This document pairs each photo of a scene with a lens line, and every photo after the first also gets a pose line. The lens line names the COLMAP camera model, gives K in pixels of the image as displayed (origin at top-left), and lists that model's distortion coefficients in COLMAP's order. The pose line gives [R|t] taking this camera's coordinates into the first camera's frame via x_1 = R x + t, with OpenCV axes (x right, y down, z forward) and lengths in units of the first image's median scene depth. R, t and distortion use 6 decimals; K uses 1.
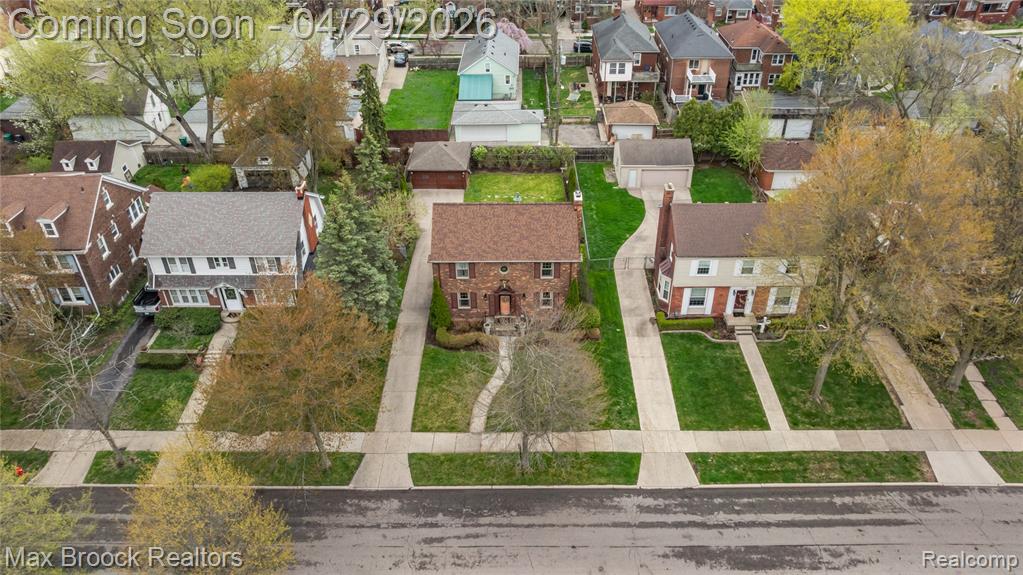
lens RADIAL K [[718.5, 0, 511.5], [0, 718.5, 287.5], [0, 0, 1]] dist [-0.011119, -0.006376]
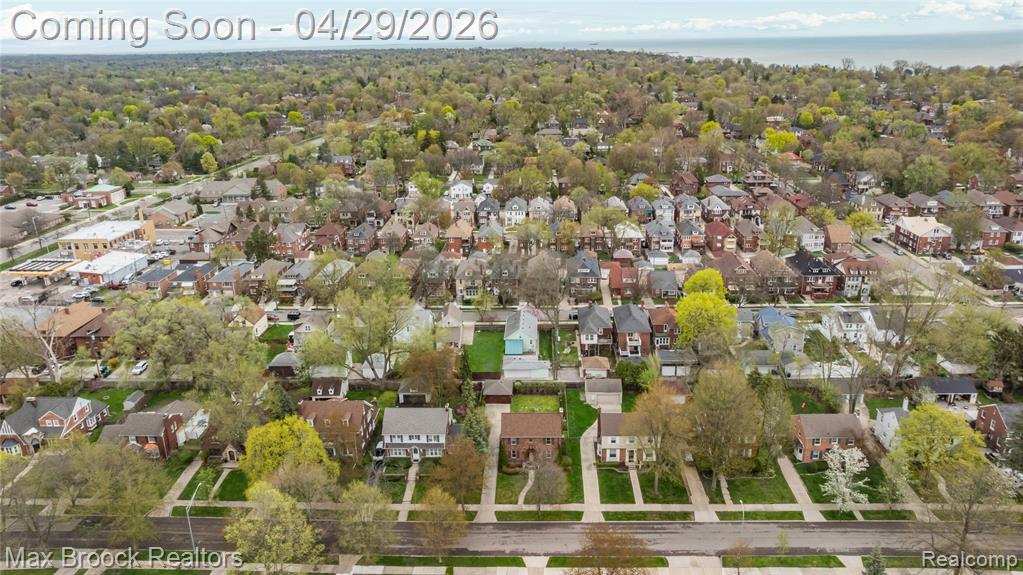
lens RADIAL K [[718.5, 0, 511.5], [0, 718.5, 287.5], [0, 0, 1]] dist [-0.011119, -0.006376]
pose [[0.999591, -0.002513, -0.028474, -0.004984], [-0.005132, 0.964161, -0.265270, 0.114567], [0.028120, 0.265308, 0.963754, -1.417743]]
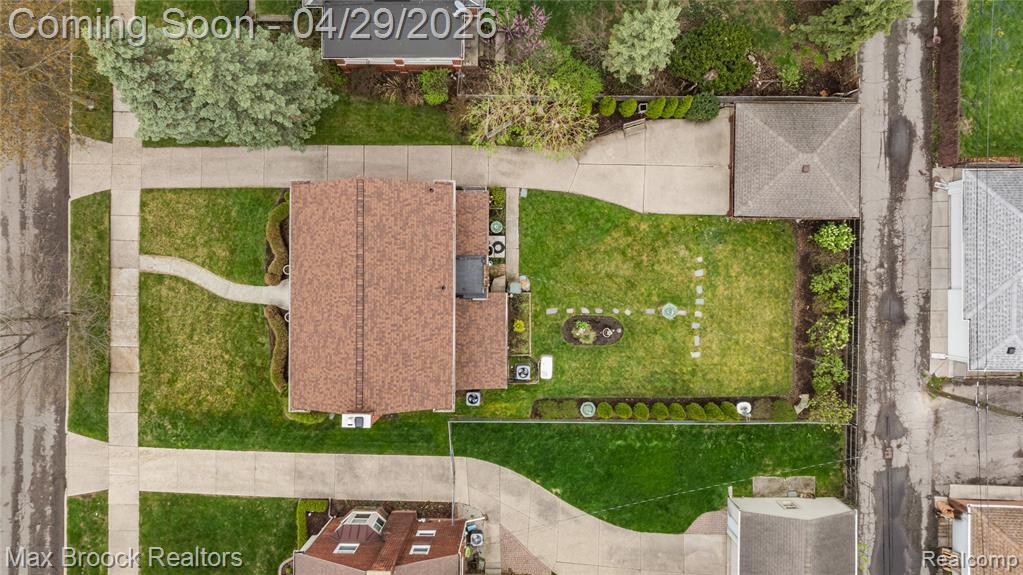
lens RADIAL K [[695.2, 0, 517.4], [0, 695.2, 285.0], [0, 0, 1]] dist [-0.001959, 0.001766]
pose [[0.001793, 0.999998, 0.000302, -0.017126], [-0.557957, 0.000750, 0.829870, -0.658310], [0.829868, -0.001656, 0.557957, 0.767922]]
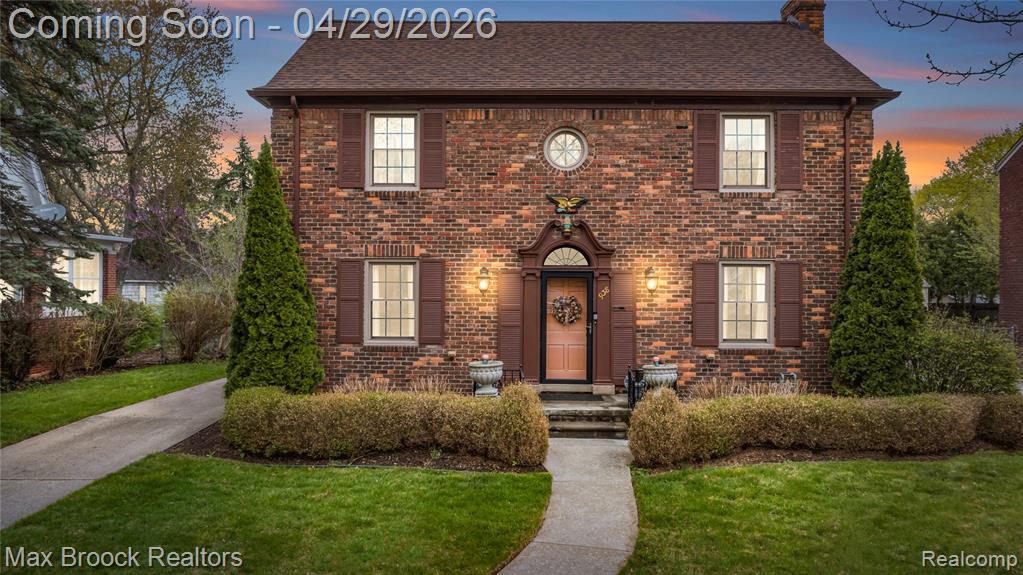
lens RADIAL K [[718.5, 0, 511.5], [0, 718.5, 287.5], [0, 0, 1]] dist [-0.011119, -0.006376]
pose [[0.999797, 0.017485, -0.009970, -0.024583], [-0.020059, 0.824698, -0.565217, 0.144925], [-0.001661, 0.565303, 0.824882, 0.801019]]
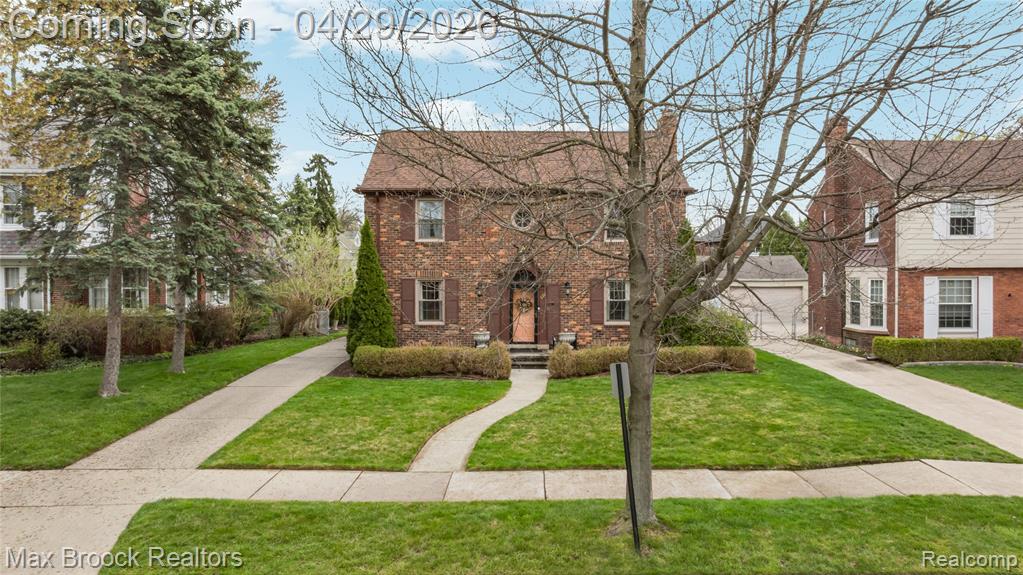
lens RADIAL K [[695.2, 0, 517.4], [0, 695.2, 285.0], [0, 0, 1]] dist [-0.001959, 0.001766]
pose [[0.999804, 0.011338, 0.016257, -0.019792], [-0.000560, 0.836051, -0.548651, 0.240720], [-0.019812, 0.548534, 0.835894, 0.637267]]
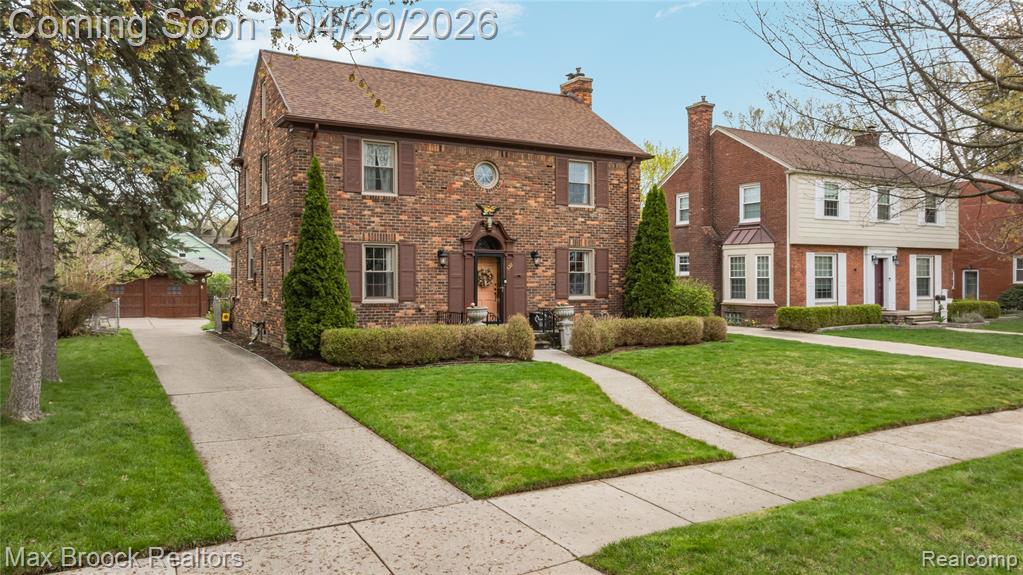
lens RADIAL K [[718.5, 0, 511.5], [0, 718.5, 287.5], [0, 0, 1]] dist [-0.011119, -0.006376]
pose [[0.868382, 0.004817, 0.495873, -0.179160], [0.271699, 0.831886, -0.483886, 0.203289], [-0.414841, 0.554926, 0.721086, 0.731479]]
